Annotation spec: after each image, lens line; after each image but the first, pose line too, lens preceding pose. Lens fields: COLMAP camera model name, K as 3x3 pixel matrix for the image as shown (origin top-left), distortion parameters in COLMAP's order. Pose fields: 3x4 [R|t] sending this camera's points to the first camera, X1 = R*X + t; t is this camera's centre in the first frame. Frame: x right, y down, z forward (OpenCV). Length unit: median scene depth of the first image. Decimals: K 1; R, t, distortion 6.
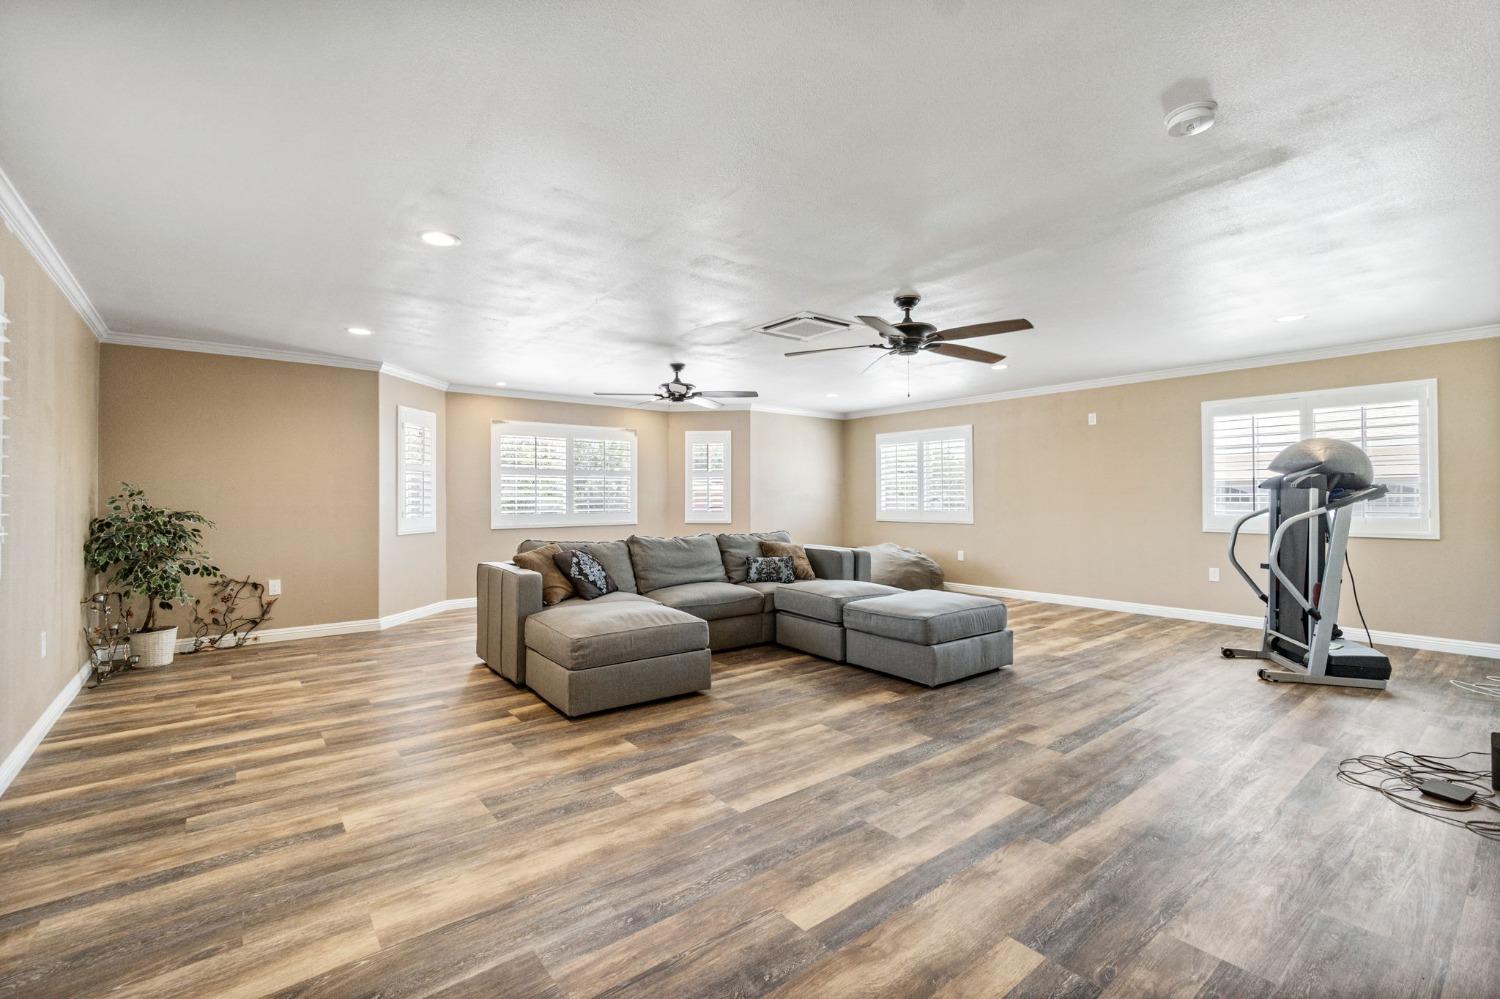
lens RADIAL K [[656.0, 0, 753.1], [0, 656.0, 495.8], [0, 0, 1]] dist [0.002208, 0.000461]
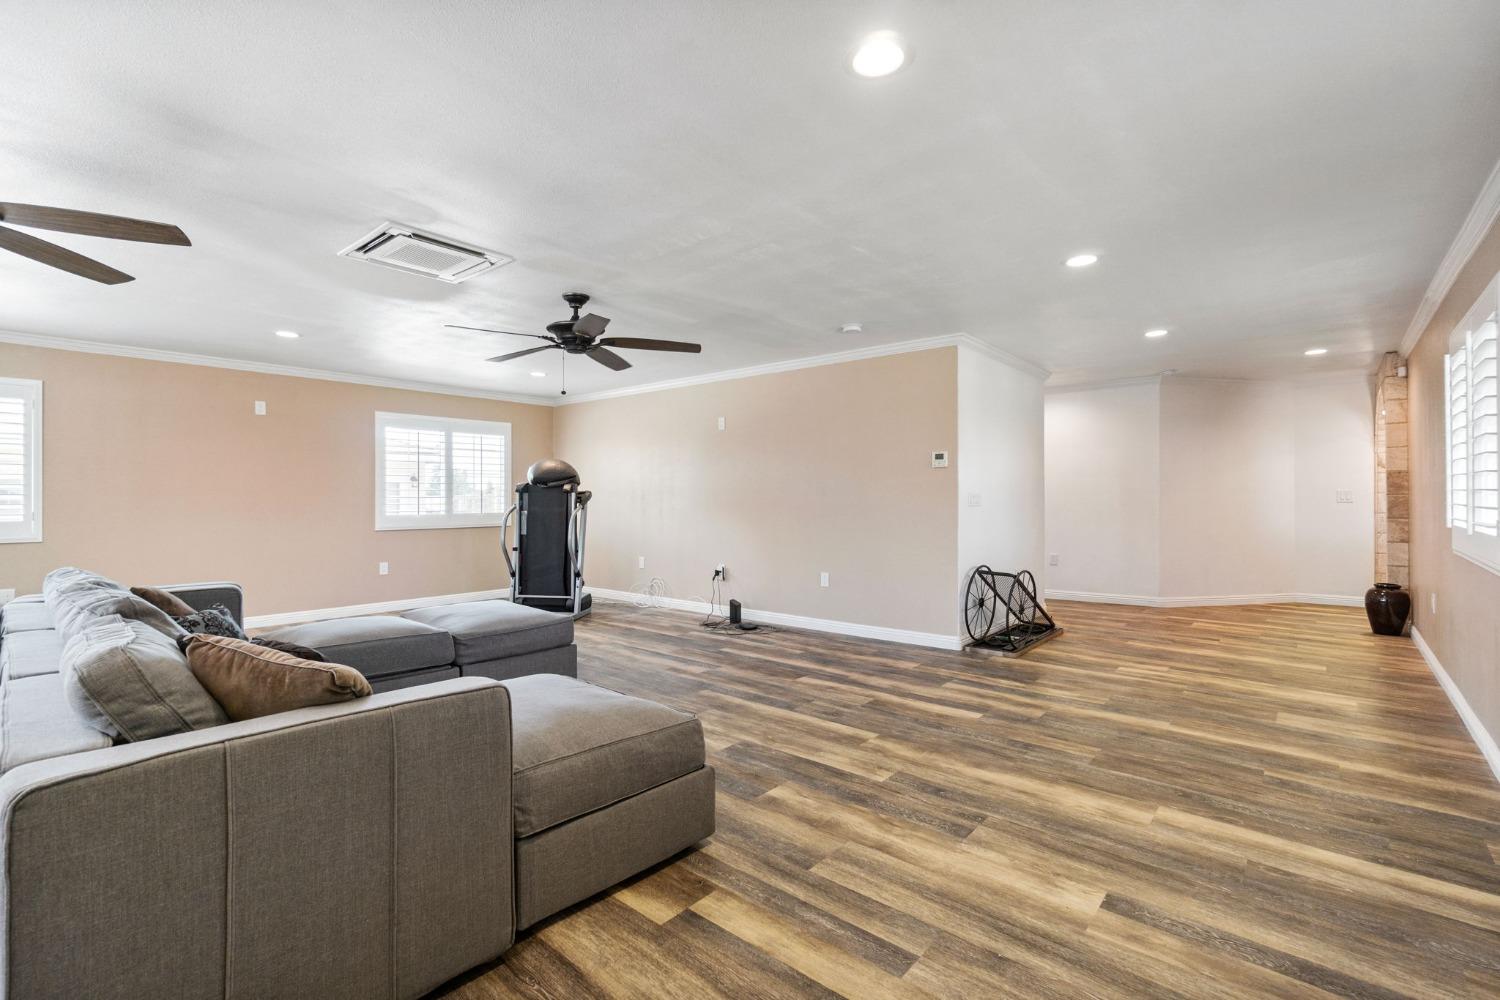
lens RADIAL K [[656.0, 0, 758.4], [0, 656.0, 497.5], [0, 0, 1]] dist [0.002208, 0.000461]
pose [[-0.183396, 0.004972, 0.983027, -0.711328], [0.002077, 0.999987, -0.004671, 0.008638], [-0.983037, 0.001185, -0.183404, 0.830743]]
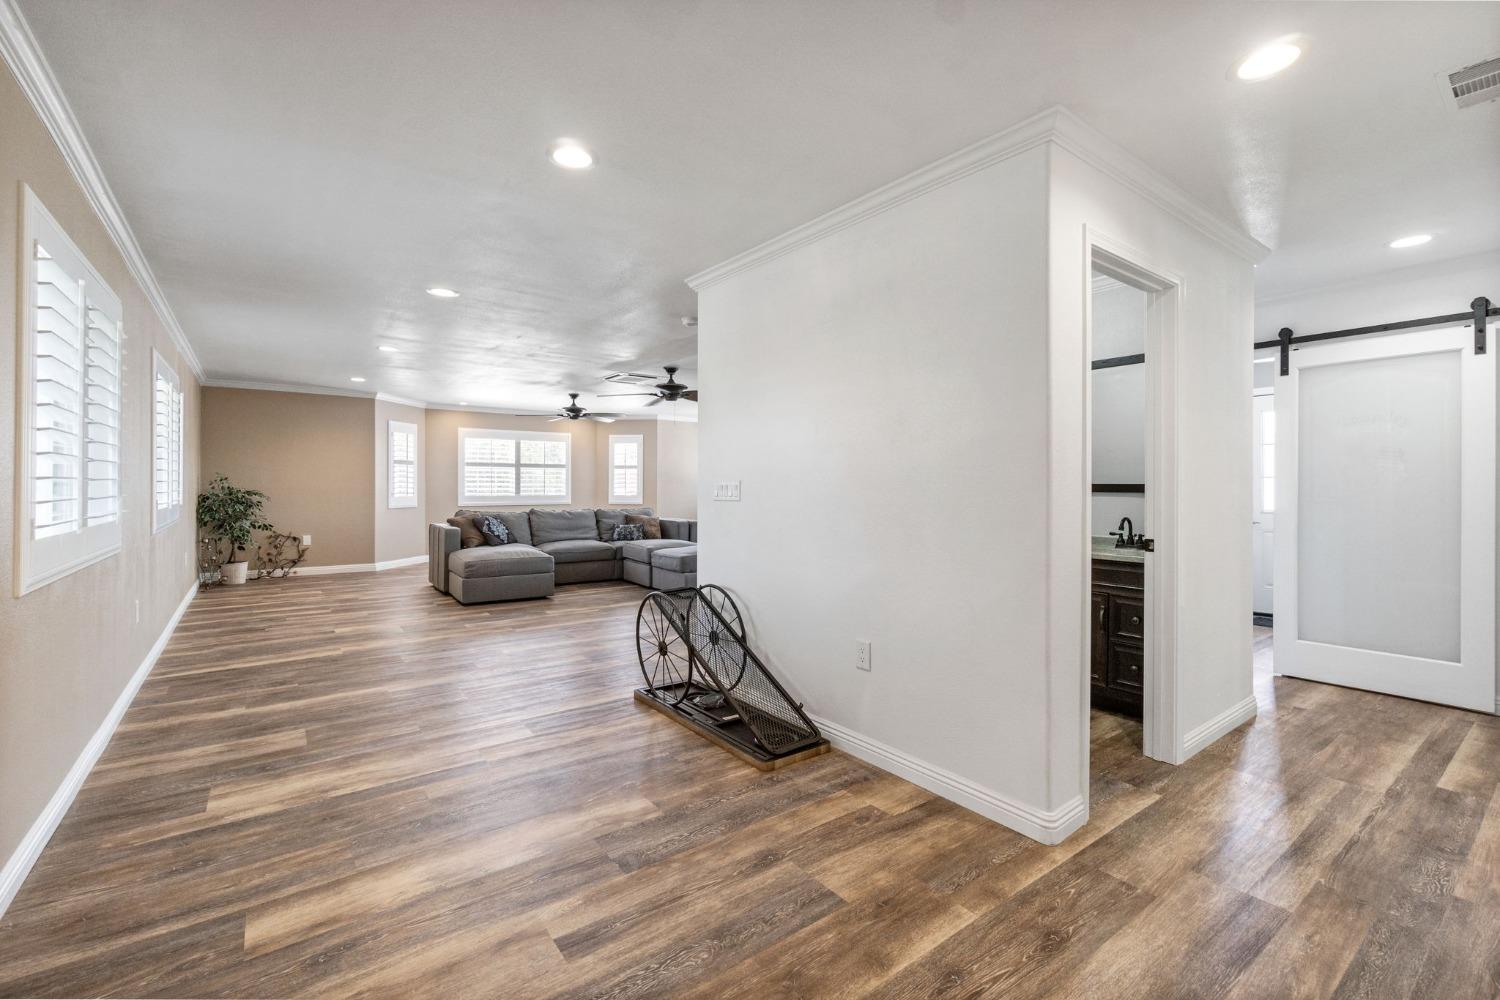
lens RADIAL K [[656.0, 0, 755.7], [0, 656.0, 490.9], [0, 0, 1]] dist [0.002208, 0.000461]
pose [[0.999390, 0.008846, -0.033780, 0.448336], [-0.008491, 0.999907, 0.010642, -0.002880], [0.033871, -0.010349, 0.999373, -0.601647]]
